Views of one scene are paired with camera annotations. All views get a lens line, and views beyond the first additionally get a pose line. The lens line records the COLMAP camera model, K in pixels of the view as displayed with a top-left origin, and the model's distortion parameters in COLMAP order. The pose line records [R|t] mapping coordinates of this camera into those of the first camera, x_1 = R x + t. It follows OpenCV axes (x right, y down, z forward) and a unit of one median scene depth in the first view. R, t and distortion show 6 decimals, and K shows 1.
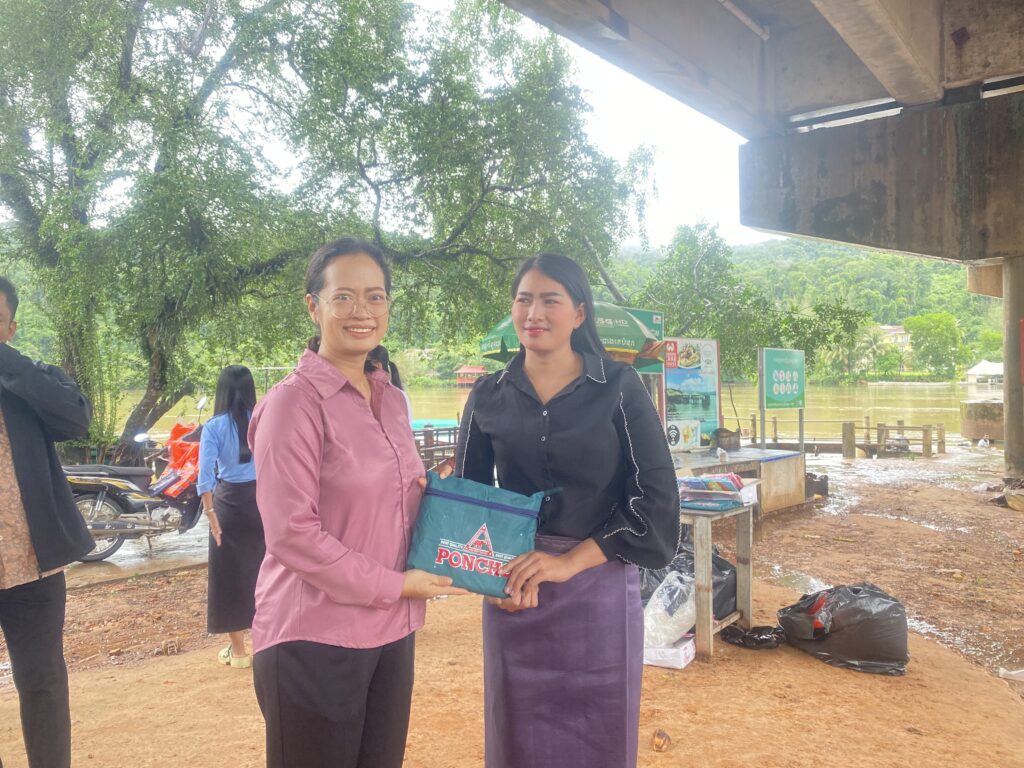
lens RADIAL K [[783.3, 0, 513.2], [0, 783.3, 383.0], [0, 0, 1]] dist [0.028213, -0.033273]
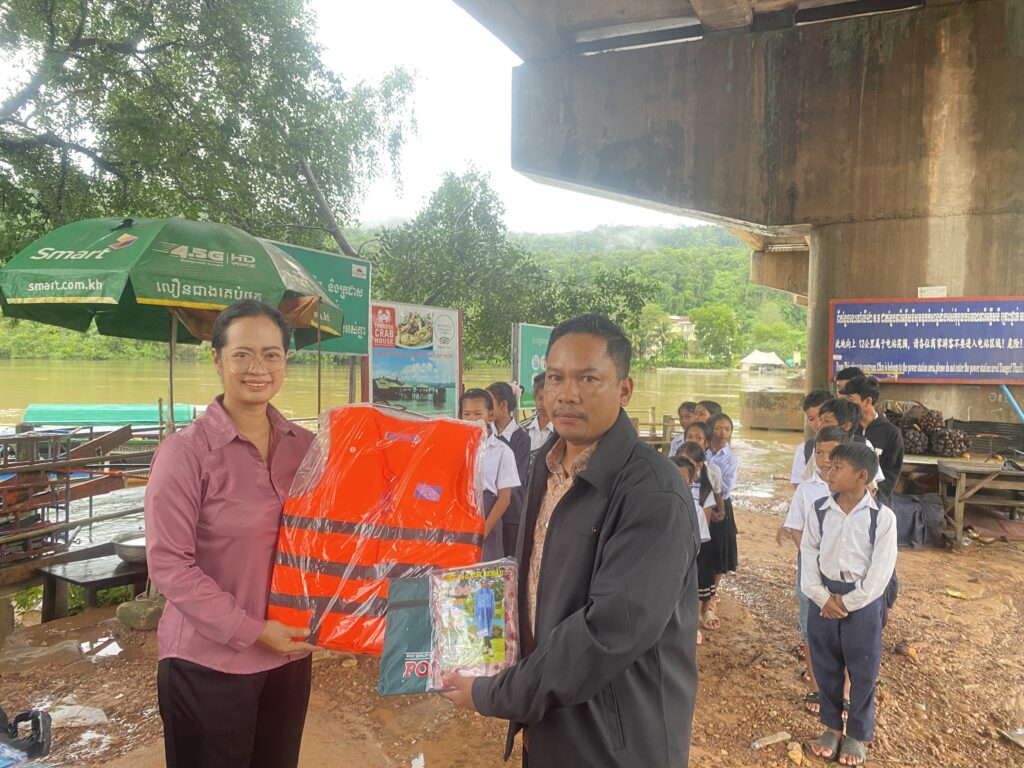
lens RADIAL K [[783.3, 0, 509.8], [0, 783.3, 383.7], [0, 0, 1]] dist [0.028213, -0.033273]
pose [[0.971570, 0.018705, 0.236013, 0.122143], [-0.025084, 0.999396, 0.024057, -0.005445], [-0.235420, -0.029294, 0.971452, 0.266489]]
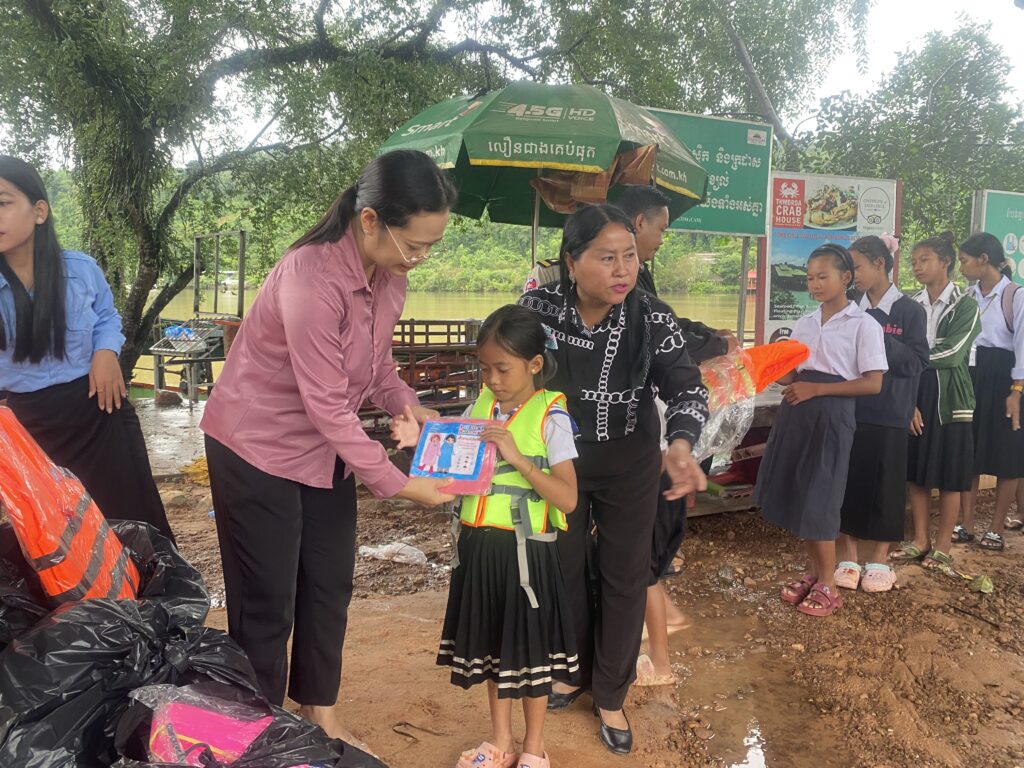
lens RADIAL K [[783.3, 0, 508.1], [0, 783.3, 374.9], [0, 0, 1]] dist [0.028213, -0.033273]
pose [[0.933141, 0.053529, -0.355504, 0.181305], [-0.014653, 0.993694, 0.111162, 0.022270], [0.359213, -0.098520, 0.928041, 0.316309]]
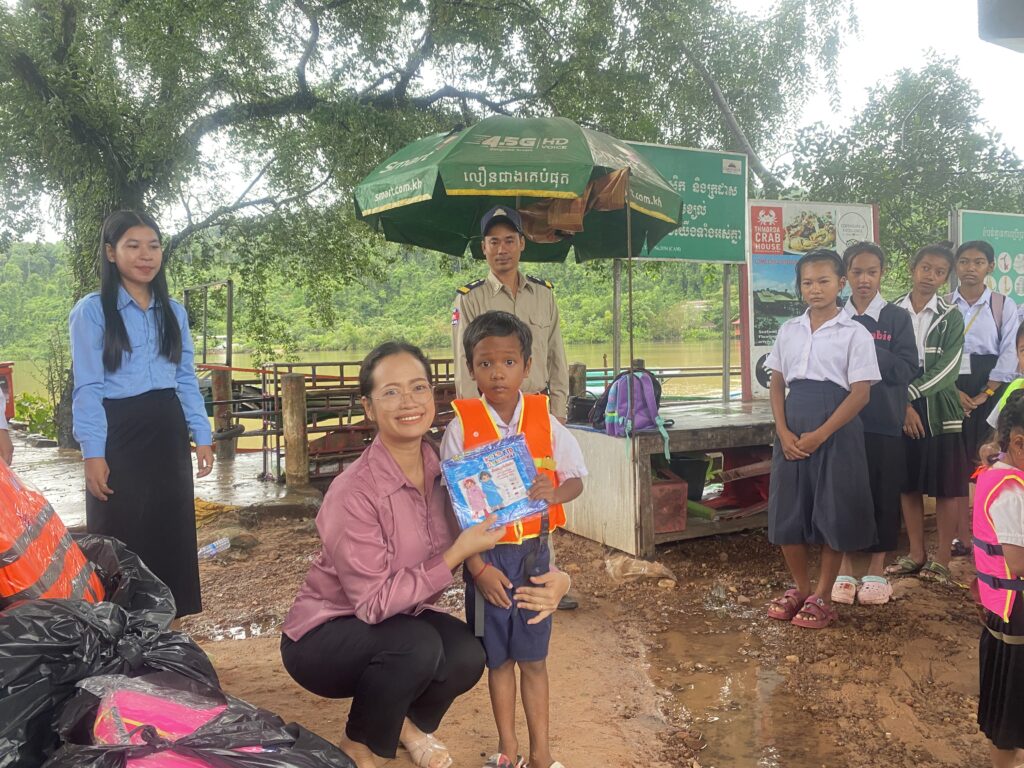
lens RADIAL K [[783.3, 0, 506.5], [0, 783.3, 377.5], [0, 0, 1]] dist [0.028213, -0.033273]
pose [[0.934477, -0.003840, -0.356004, 0.186897], [0.021680, 0.998700, 0.046135, 0.033662], [0.355364, -0.050831, 0.933345, 0.318378]]
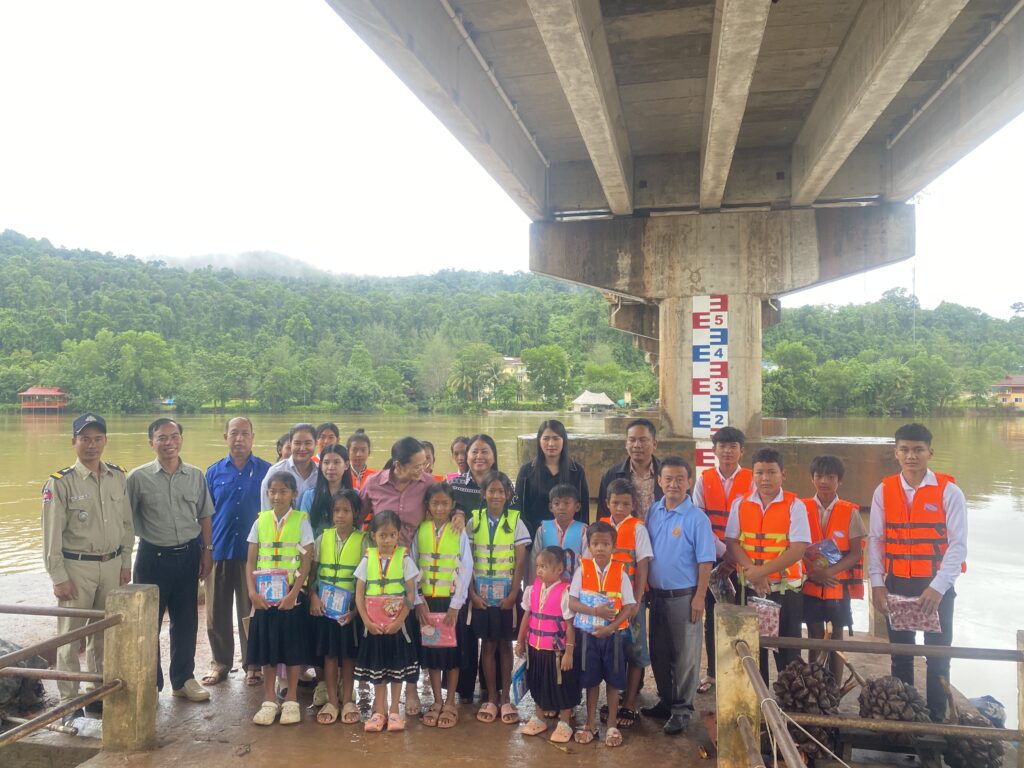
lens RADIAL K [[783.3, 0, 502.0], [0, 783.3, 401.2], [0, 0, 1]] dist [0.028213, -0.033273]
pose [[0.911321, 0.014205, 0.411452, 0.890538], [-0.009190, 0.999857, -0.014163, 0.011082], [-0.411595, 0.009126, 0.911321, 1.279754]]
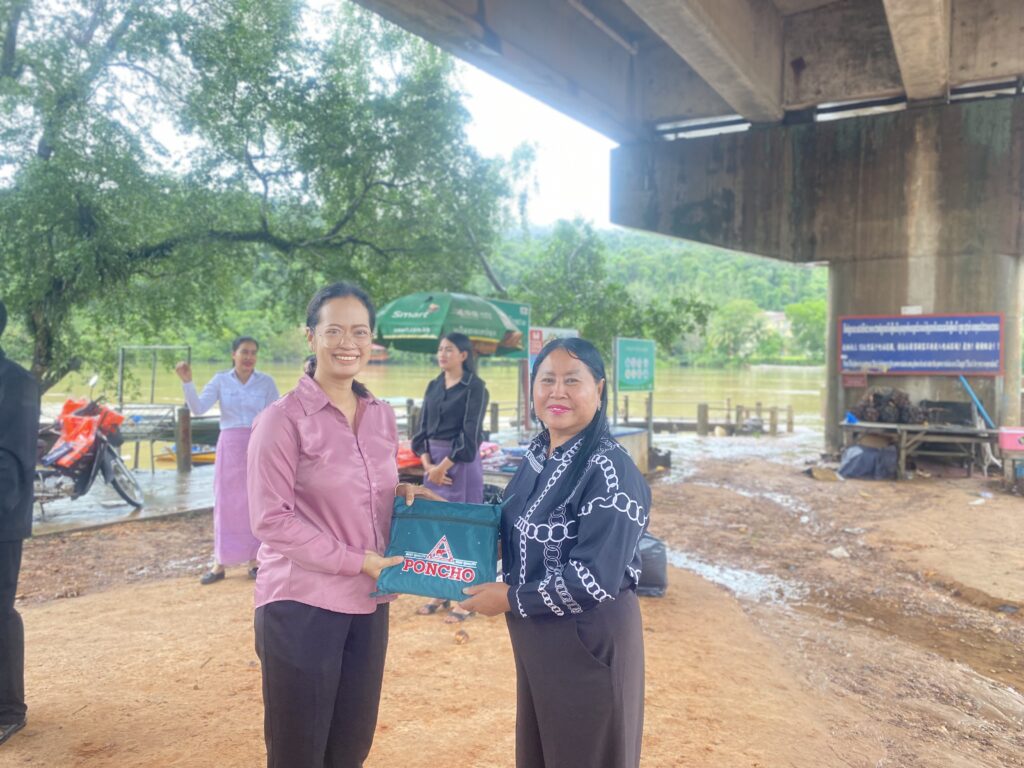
lens RADIAL K [[783.3, 0, 513.2], [0, 783.3, 384.8], [0, 0, 1]] dist [0.028213, -0.033273]
pose [[0.991894, 0.013730, 0.126324, 0.023511], [-0.017601, 0.999407, 0.029578, -0.006278], [-0.125843, -0.031562, 0.991548, -0.084670]]
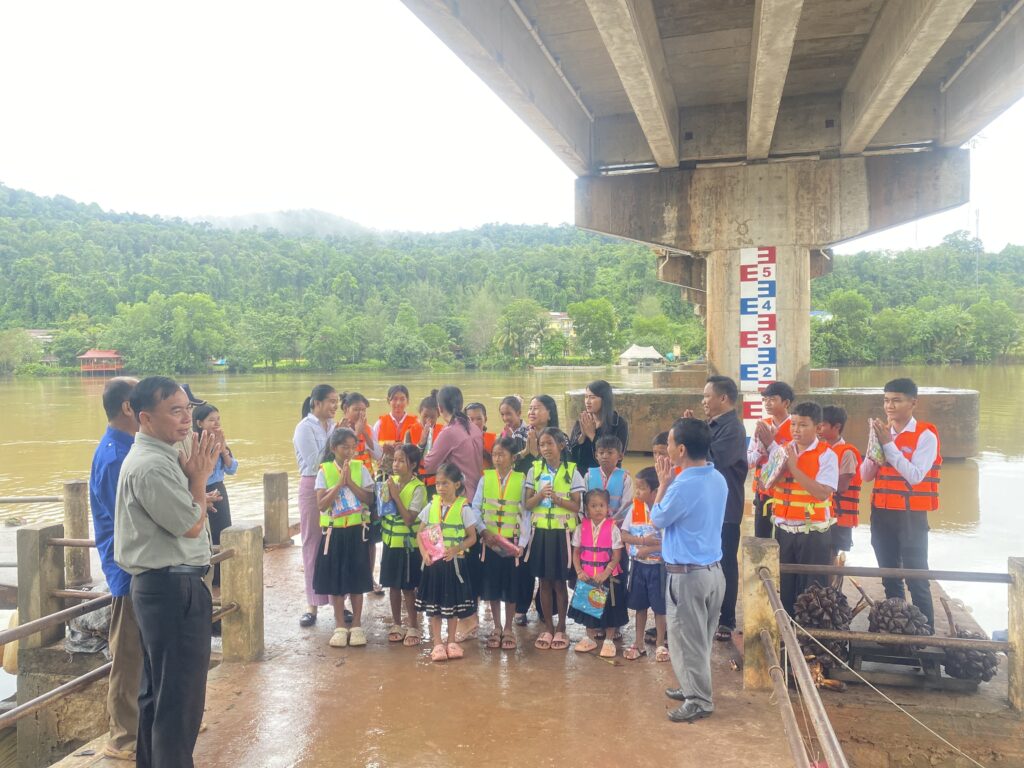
lens RADIAL K [[783.3, 0, 509.6], [0, 783.3, 417.3], [0, 0, 1]] dist [0.028213, -0.033273]
pose [[0.930681, -0.029850, 0.364612, 0.870379], [0.007367, 0.997993, 0.062900, 0.008699], [-0.365757, -0.055854, 0.929033, 1.240809]]
